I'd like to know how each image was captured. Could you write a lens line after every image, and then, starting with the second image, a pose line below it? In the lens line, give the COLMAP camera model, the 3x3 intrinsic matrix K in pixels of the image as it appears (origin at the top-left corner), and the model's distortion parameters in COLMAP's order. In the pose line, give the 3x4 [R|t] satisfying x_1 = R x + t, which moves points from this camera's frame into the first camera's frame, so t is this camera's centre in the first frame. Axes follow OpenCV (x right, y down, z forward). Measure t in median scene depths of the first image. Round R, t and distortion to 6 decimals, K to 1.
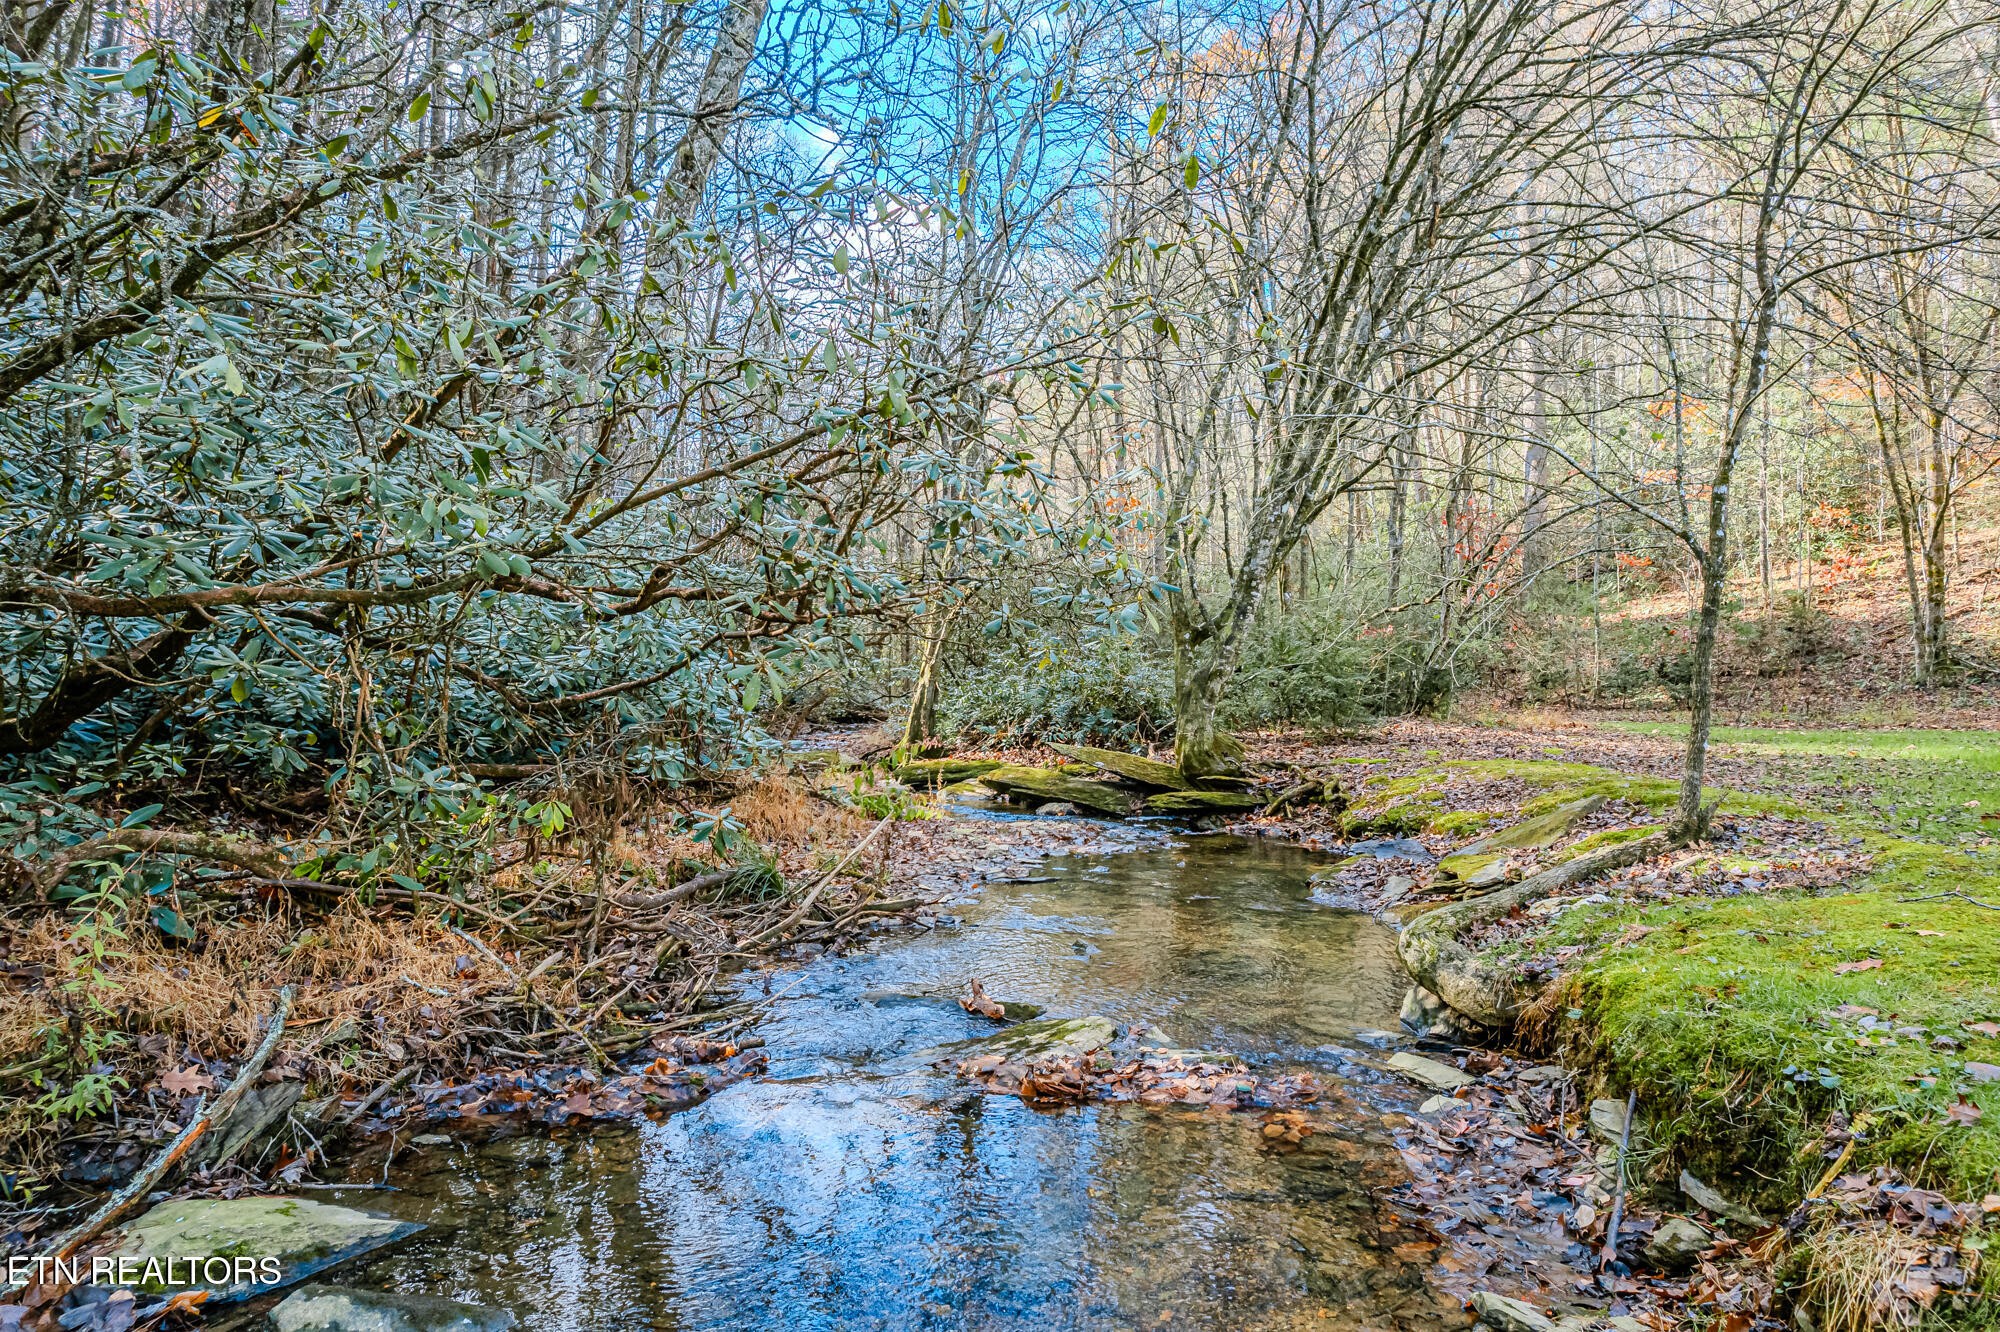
lens RADIAL K [[1326.7, 0, 1000.0], [0, 1326.7, 666.0], [0, 0, 1]] dist [-0.027885, 0.002813]
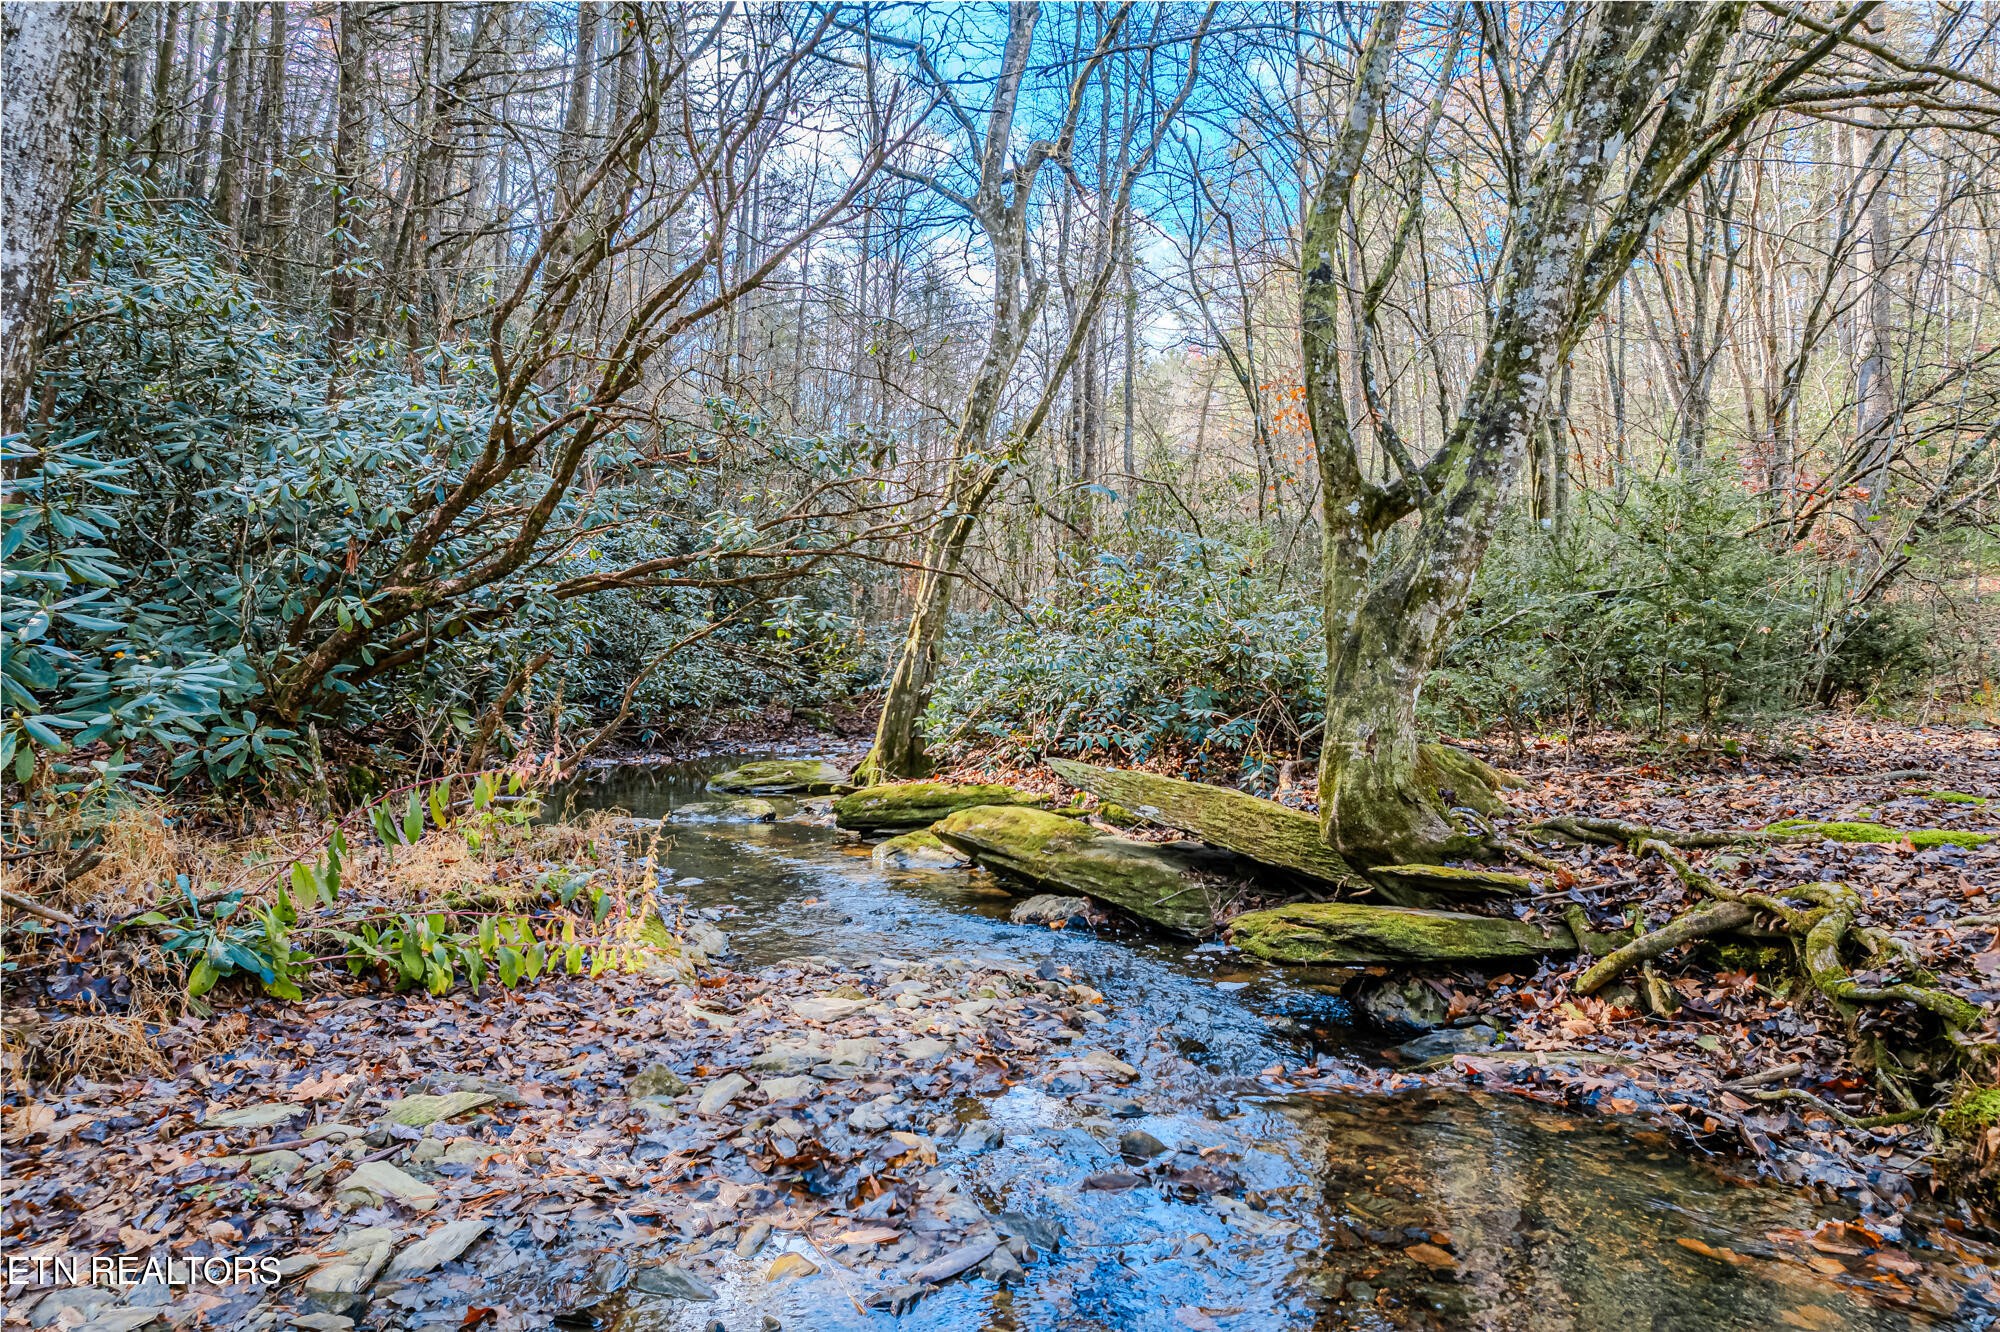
lens RADIAL K [[1326.7, 0, 1000.0], [0, 1326.7, 666.0], [0, 0, 1]] dist [-0.027885, 0.002813]
pose [[0.987693, 0.000712, -0.156403, 0.096522], [-0.000560, 0.999999, 0.001017, 0.026497], [0.156403, -0.000917, 0.987693, 0.573622]]
